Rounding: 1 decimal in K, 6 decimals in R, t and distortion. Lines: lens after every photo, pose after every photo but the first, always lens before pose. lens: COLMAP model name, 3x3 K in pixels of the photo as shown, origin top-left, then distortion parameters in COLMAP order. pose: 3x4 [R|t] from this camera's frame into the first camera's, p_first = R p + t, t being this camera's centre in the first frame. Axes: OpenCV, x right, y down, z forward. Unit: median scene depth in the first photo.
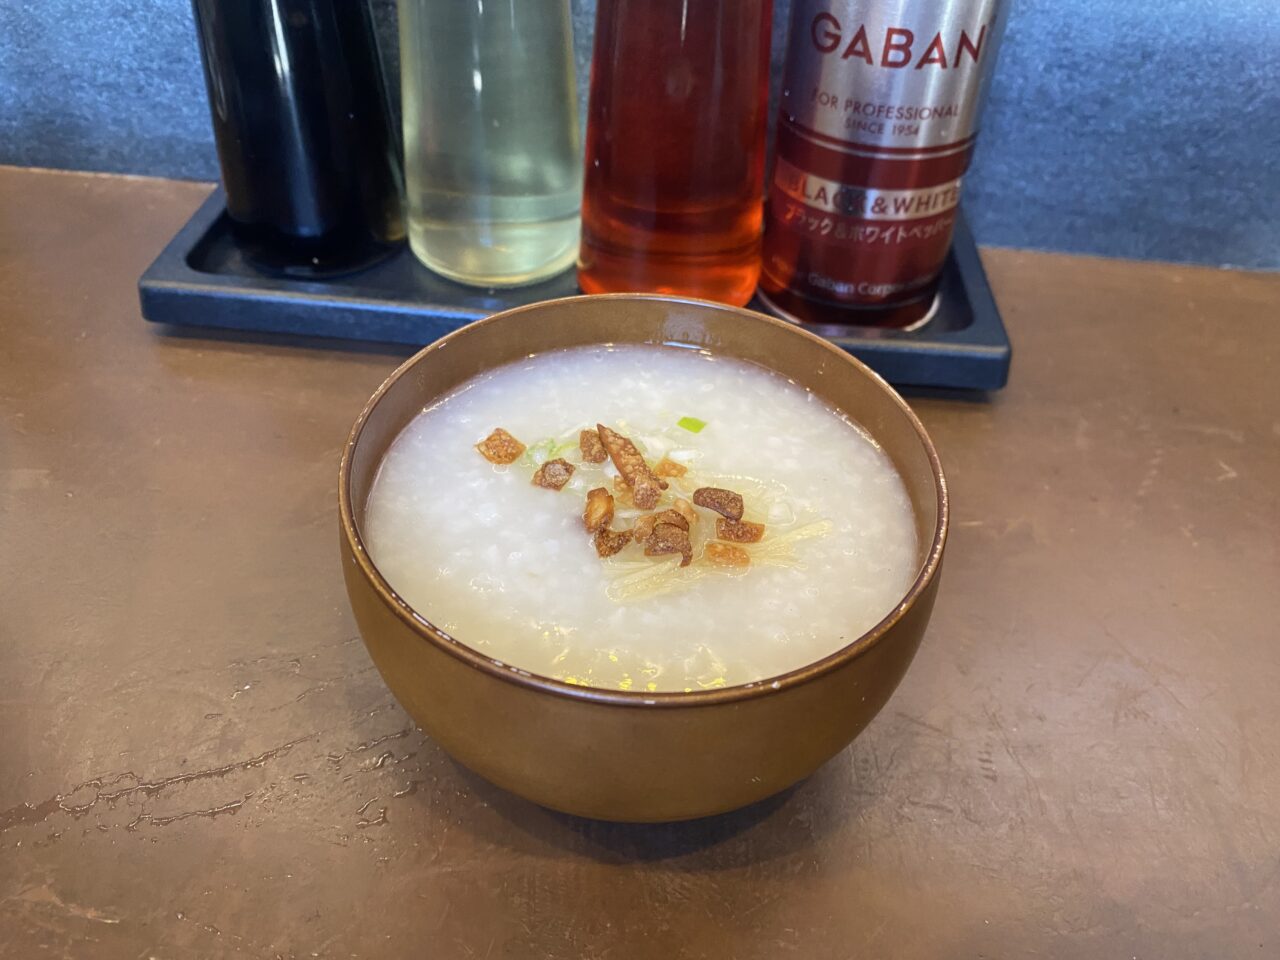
lens RADIAL K [[961.6, 0, 631.4], [0, 961.6, 482.8], [0, 0, 1]] dist [0.019325, -0.022172]
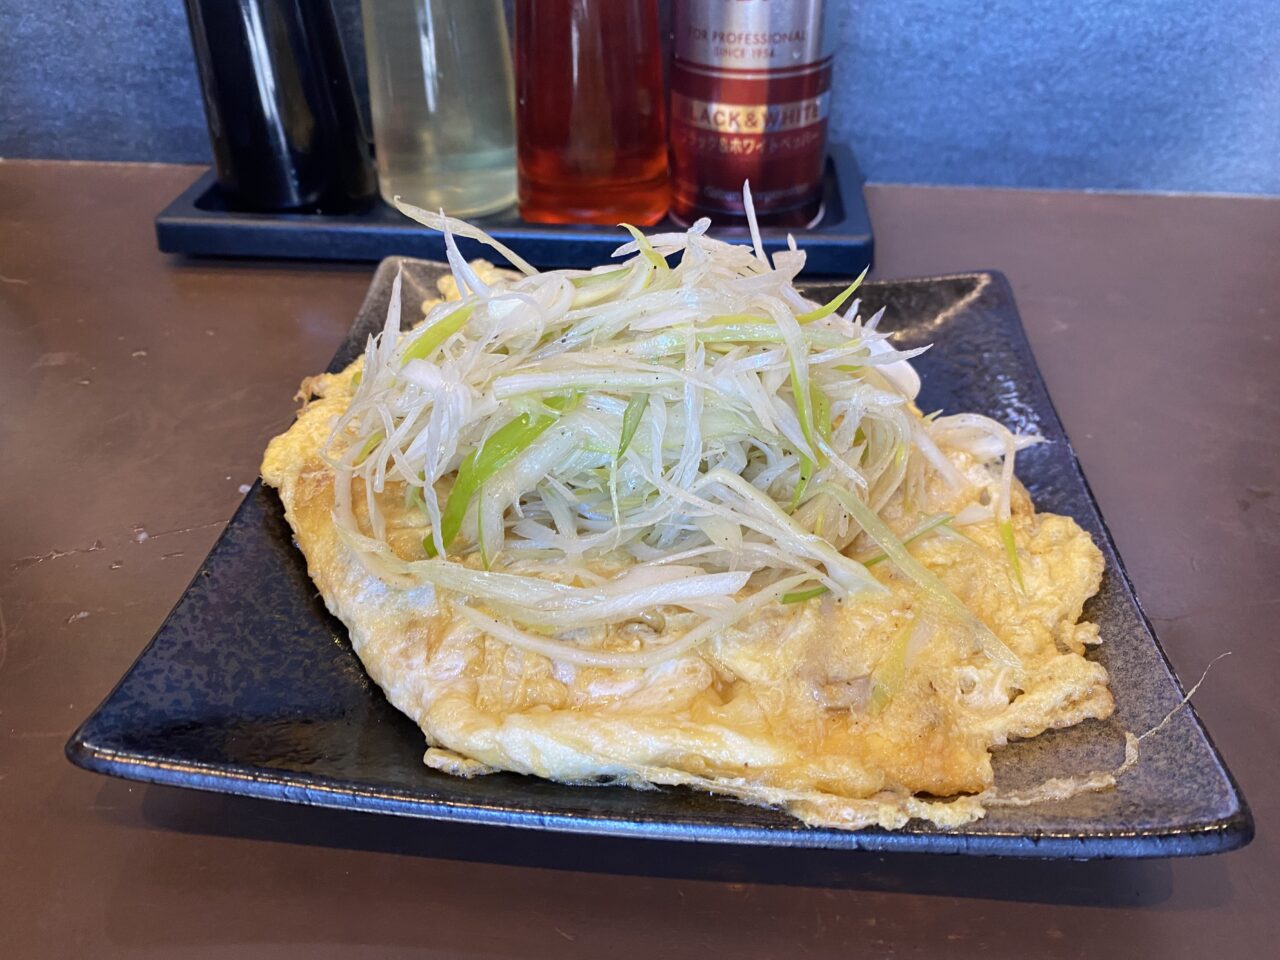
lens RADIAL K [[961.6, 0, 630.7], [0, 961.6, 476.8], [0, 0, 1]] dist [0.019325, -0.022172]
pose [[0.998795, -0.036956, -0.032295, 0.103426], [0.034235, 0.996118, -0.081096, 0.206816], [0.035167, 0.079893, 0.996183, -0.149030]]
